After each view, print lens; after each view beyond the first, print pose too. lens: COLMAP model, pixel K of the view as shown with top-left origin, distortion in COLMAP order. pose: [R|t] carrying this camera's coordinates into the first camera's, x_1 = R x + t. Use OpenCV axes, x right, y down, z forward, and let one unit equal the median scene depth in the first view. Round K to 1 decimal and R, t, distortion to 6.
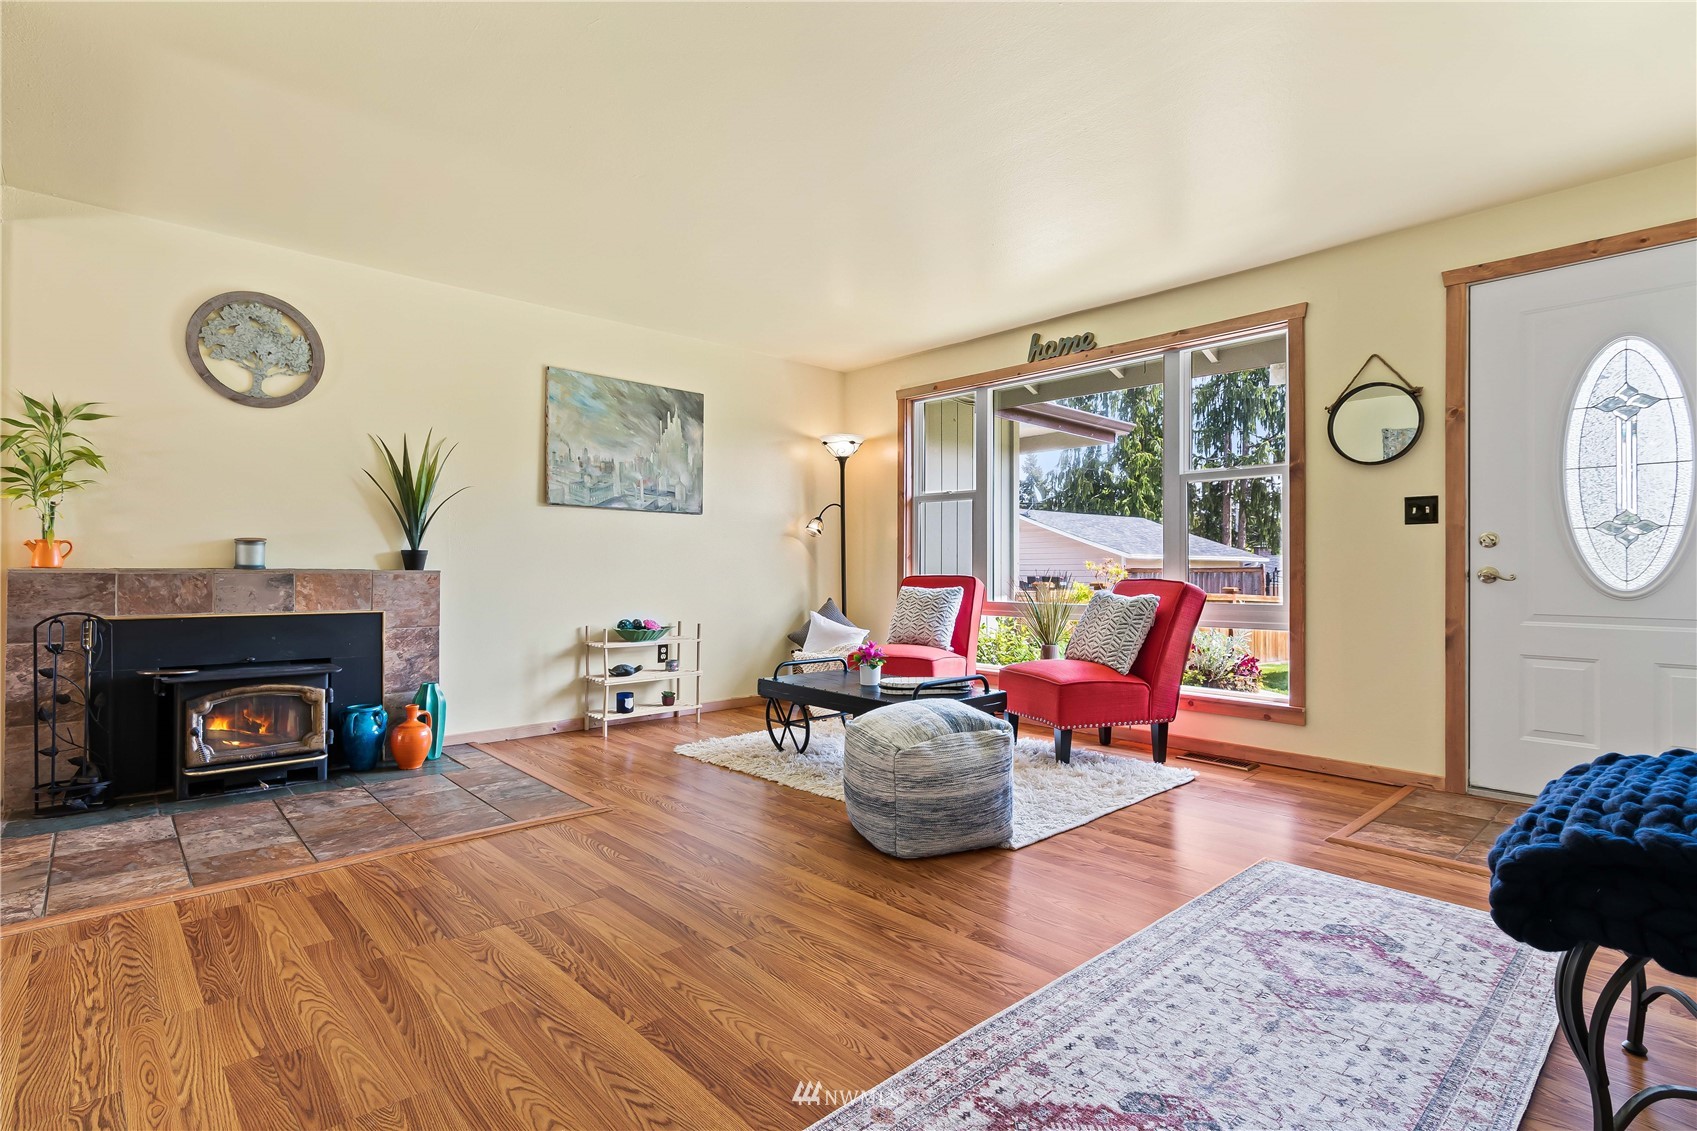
lens RADIAL K [[829.9, 0, 842.4], [0, 829.9, 565.9], [0, 0, 1]] dist [0.002733, 0.001227]
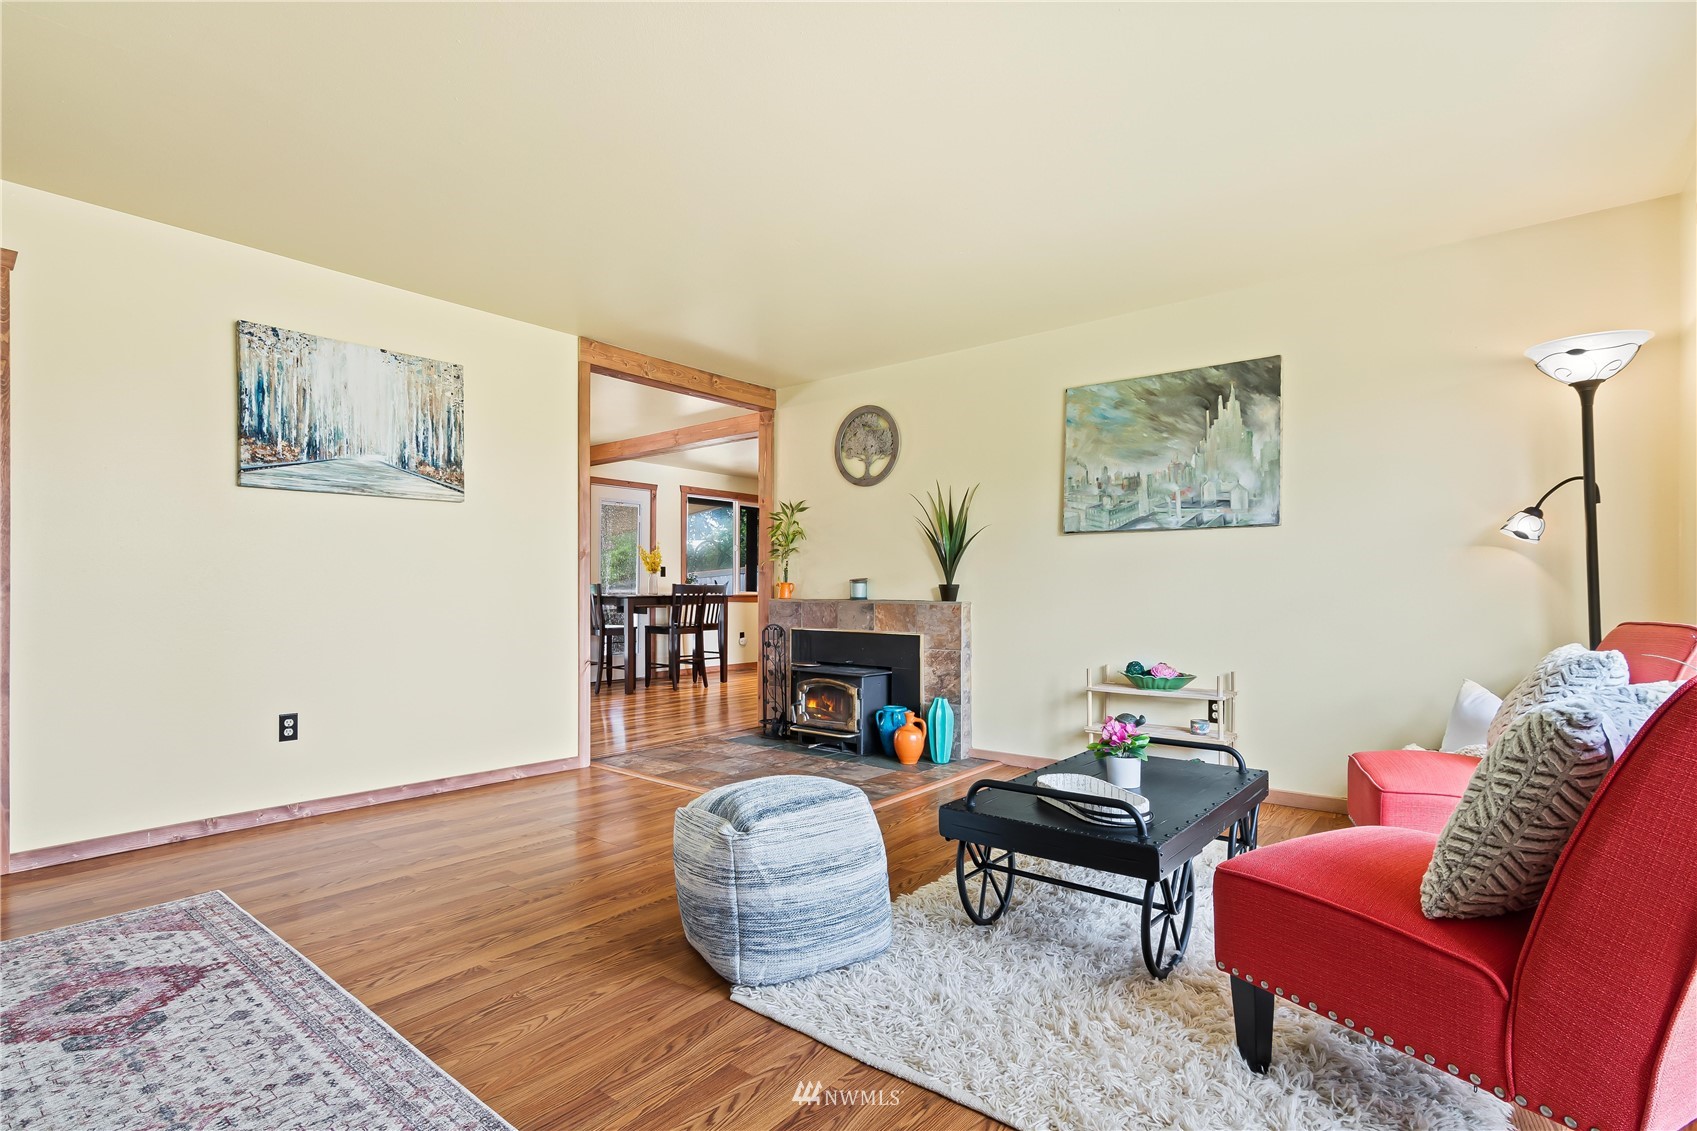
lens RADIAL K [[829.9, 0, 812.5], [0, 829.9, 600.0], [0, 0, 1]] dist [0.002733, 0.001227]
pose [[0.117416, 0.008457, -0.993047, 0.561744], [0.004475, 0.999949, 0.009045, -0.007406], [0.993073, -0.005506, 0.117372, 0.595485]]
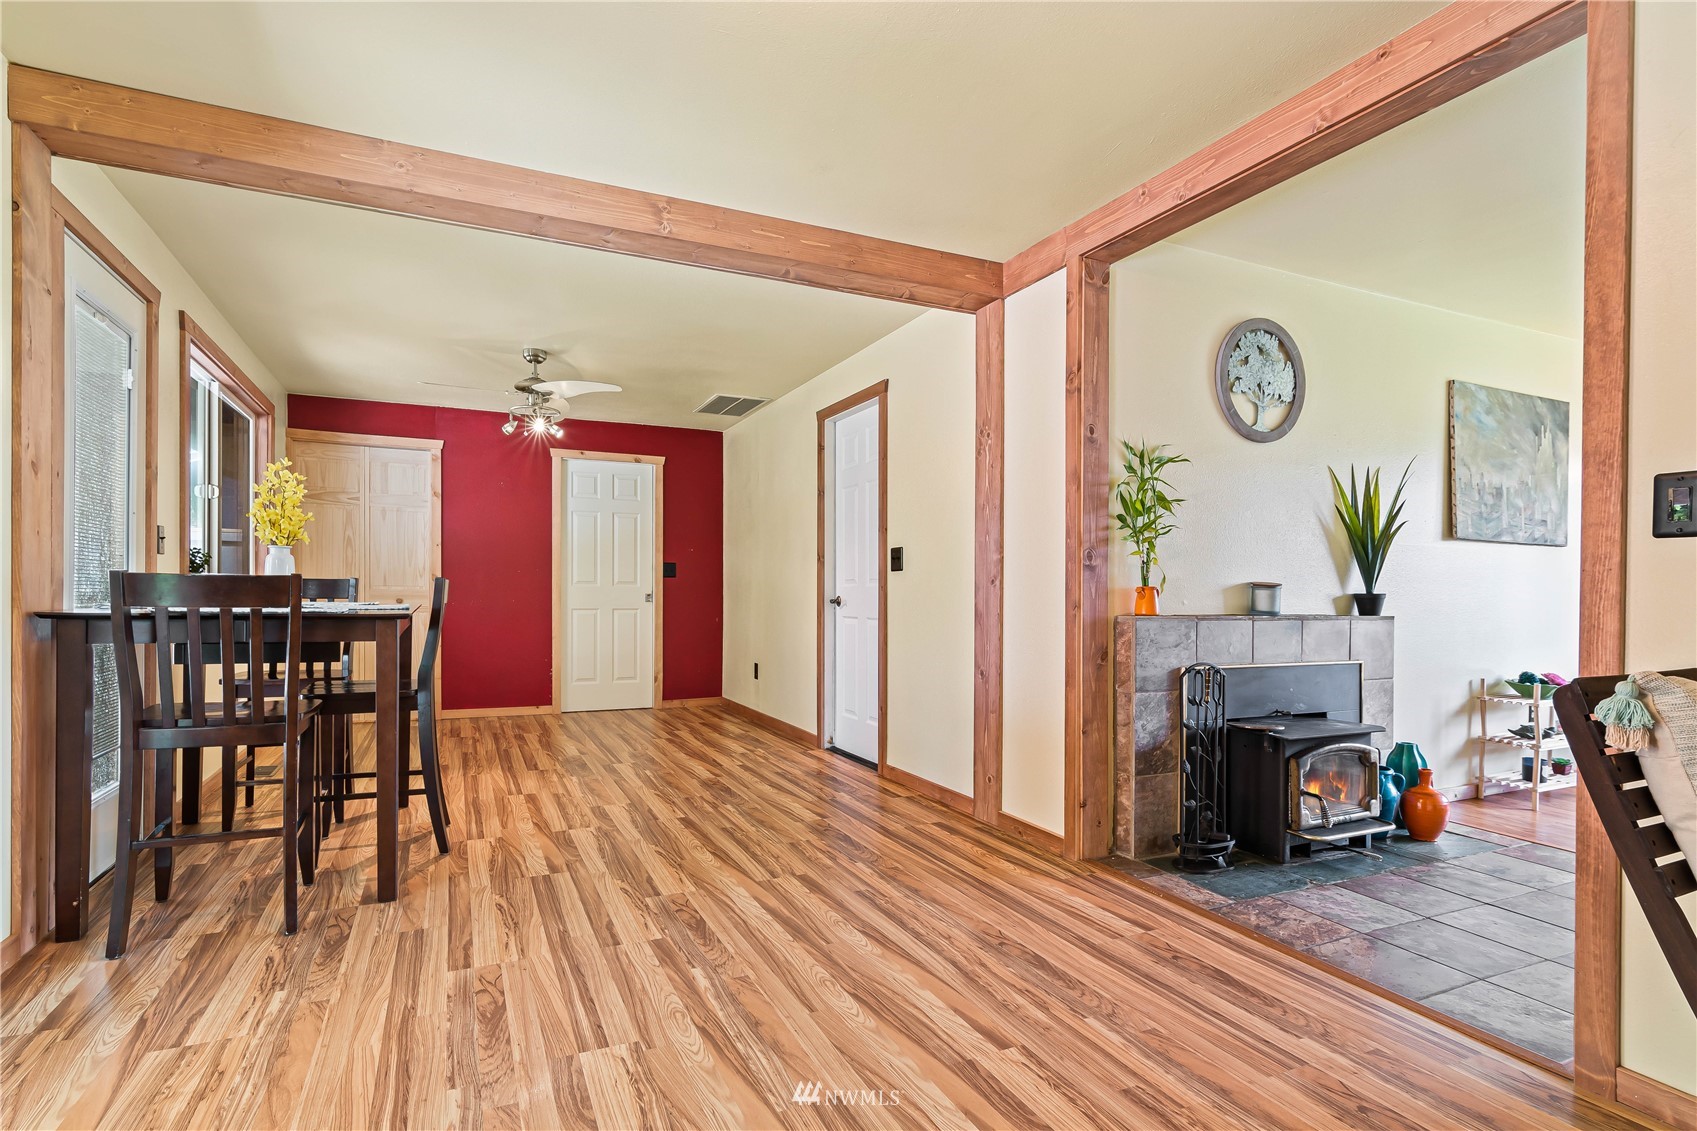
lens RADIAL K [[829.9, 0, 827.4], [0, 829.9, 599.0], [0, 0, 1]] dist [0.002733, 0.001227]
pose [[0.949972, 0.000929, -0.312333, -0.704251], [0.000062, 0.999995, 0.003163, -0.013715], [0.312334, -0.003024, 0.949967, -0.033970]]
